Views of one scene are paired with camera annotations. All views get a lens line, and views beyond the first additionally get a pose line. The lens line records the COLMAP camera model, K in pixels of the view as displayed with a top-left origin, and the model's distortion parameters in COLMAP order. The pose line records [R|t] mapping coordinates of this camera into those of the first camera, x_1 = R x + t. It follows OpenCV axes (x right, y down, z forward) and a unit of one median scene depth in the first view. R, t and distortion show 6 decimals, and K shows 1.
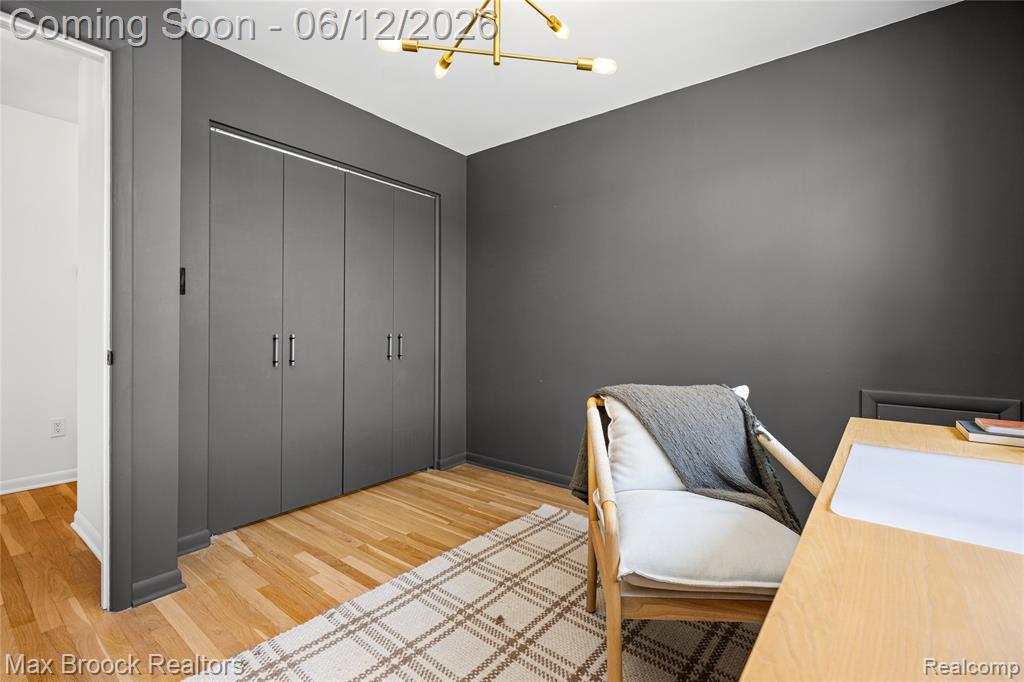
lens RADIAL K [[458.7, 0, 512.8], [0, 458.7, 335.9], [0, 0, 1]] dist [-0.000469, -0.000090]
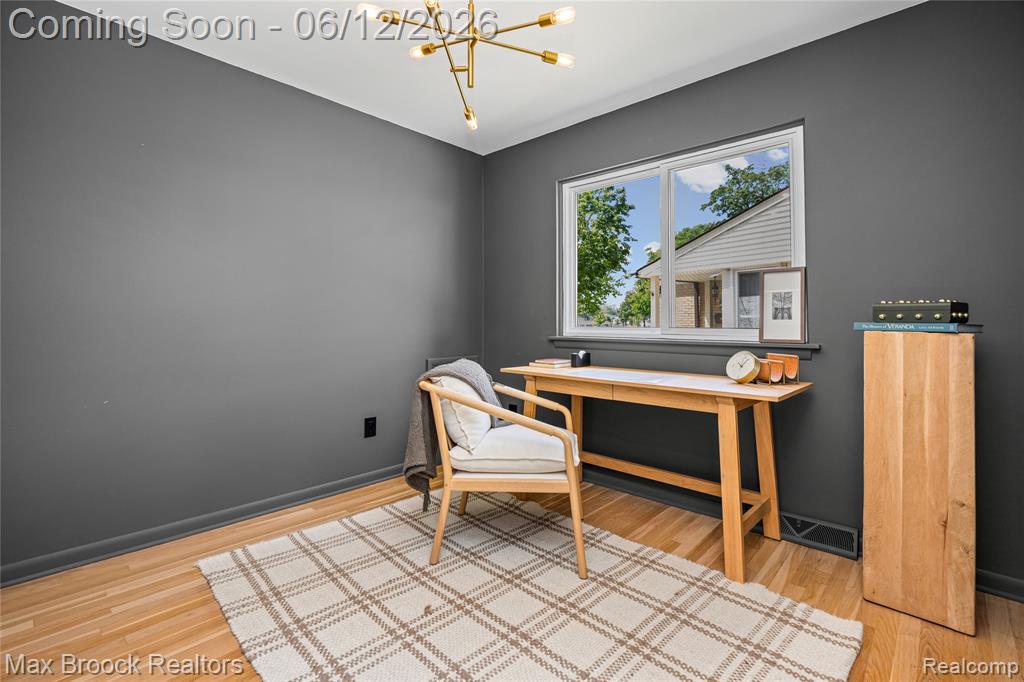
lens RADIAL K [[458.7, 0, 513.6], [0, 458.7, 333.8], [0, 0, 1]] dist [-0.000469, -0.000090]
pose [[0.102529, -0.027340, 0.994354, -0.836702], [0.017256, 0.999521, 0.025703, -0.006168], [-0.994580, 0.014523, 0.102951, 0.593143]]
